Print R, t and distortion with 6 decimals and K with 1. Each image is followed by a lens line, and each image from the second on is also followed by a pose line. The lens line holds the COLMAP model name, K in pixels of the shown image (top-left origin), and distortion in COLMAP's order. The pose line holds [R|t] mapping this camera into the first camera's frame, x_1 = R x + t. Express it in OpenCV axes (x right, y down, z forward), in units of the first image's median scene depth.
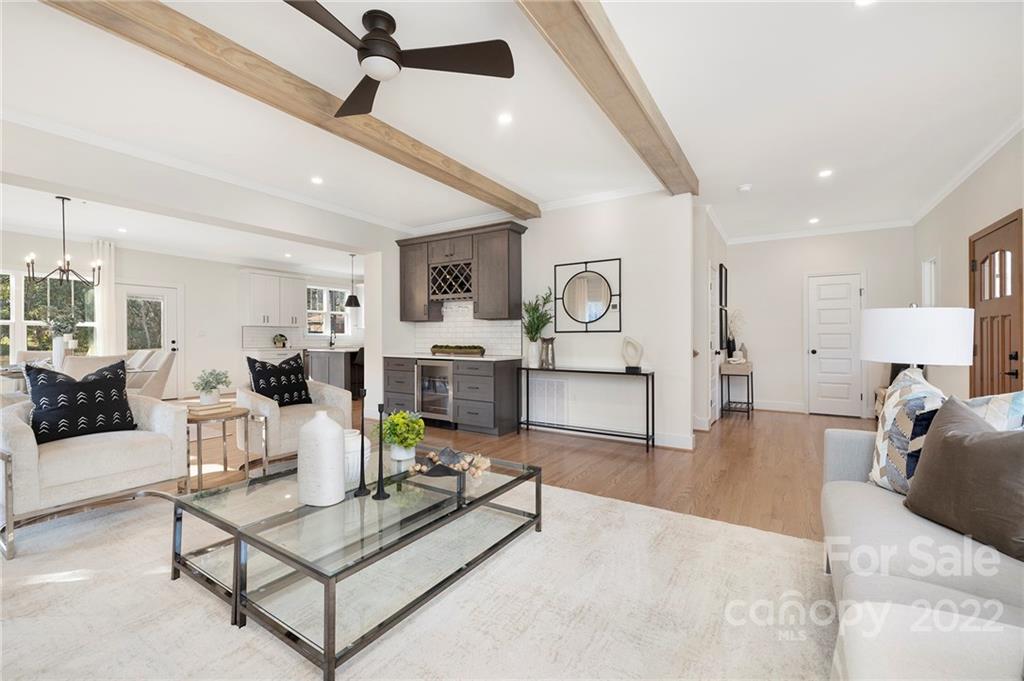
lens RADIAL K [[435.7, 0, 505.1], [0, 435.7, 337.3], [0, 0, 1]] dist [-0.000751, -0.000330]
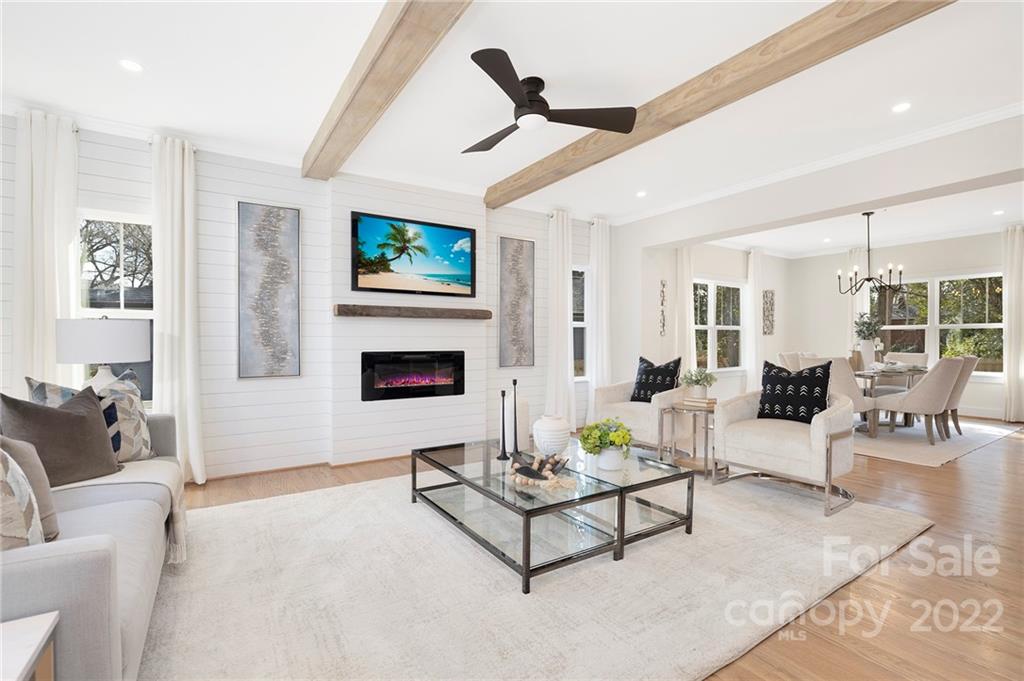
lens RADIAL K [[452.4, 0, 505.7], [0, 452.4, 341.3], [0, 0, 1]] dist [-0.003810, -0.000180]
pose [[-0.423793, 0.004505, -0.905748, 0.357261], [-0.001910, 0.999981, 0.005867, -0.001482], [0.905757, 0.004216, -0.423776, 0.578505]]
